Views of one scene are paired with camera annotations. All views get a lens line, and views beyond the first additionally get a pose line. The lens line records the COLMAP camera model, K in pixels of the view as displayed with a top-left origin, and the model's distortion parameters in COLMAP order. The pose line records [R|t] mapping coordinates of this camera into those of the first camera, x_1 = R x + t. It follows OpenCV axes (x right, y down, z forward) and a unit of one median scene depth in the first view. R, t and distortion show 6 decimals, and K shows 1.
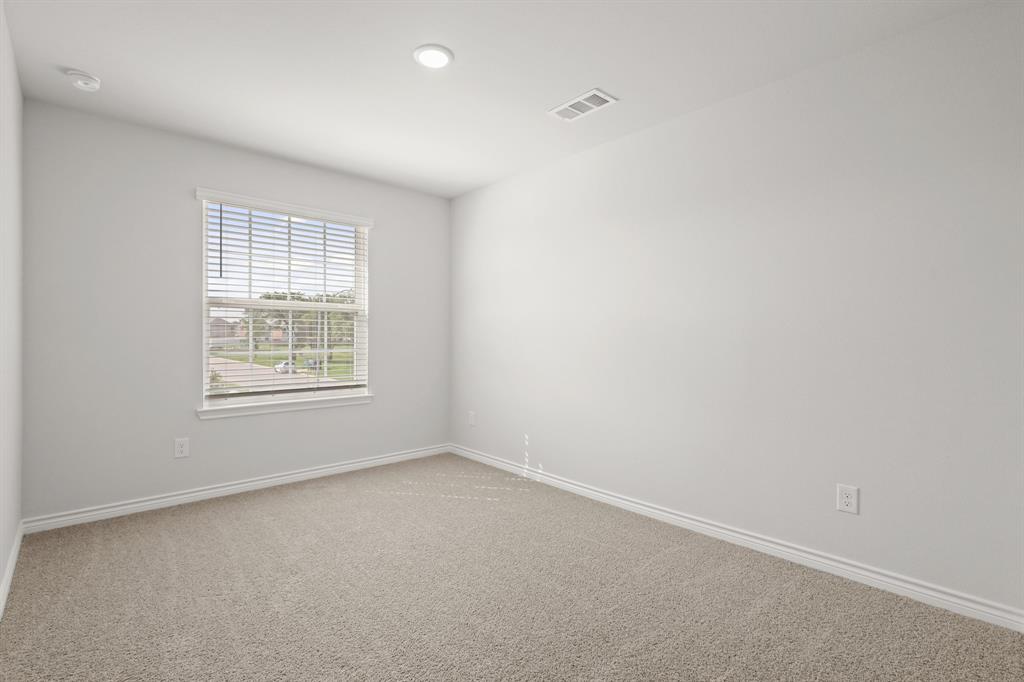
lens RADIAL K [[476.9, 0, 514.4], [0, 476.9, 337.2], [0, 0, 1]] dist [0.001643, 0.000256]
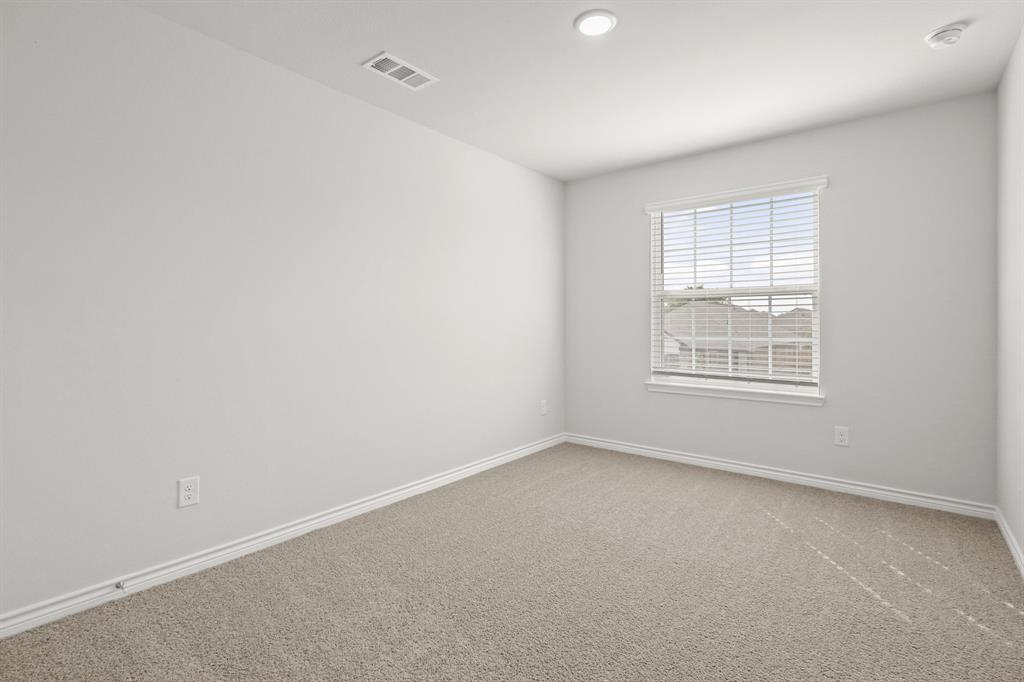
lens RADIAL K [[476.9, 0, 514.4], [0, 476.9, 337.2], [0, 0, 1]] dist [0.001643, 0.000256]
pose [[0.142032, 0.028911, -0.989440, 0.362143], [-0.002277, 0.999580, 0.028880, -0.001043], [0.989859, -0.001849, 0.142038, 0.327060]]
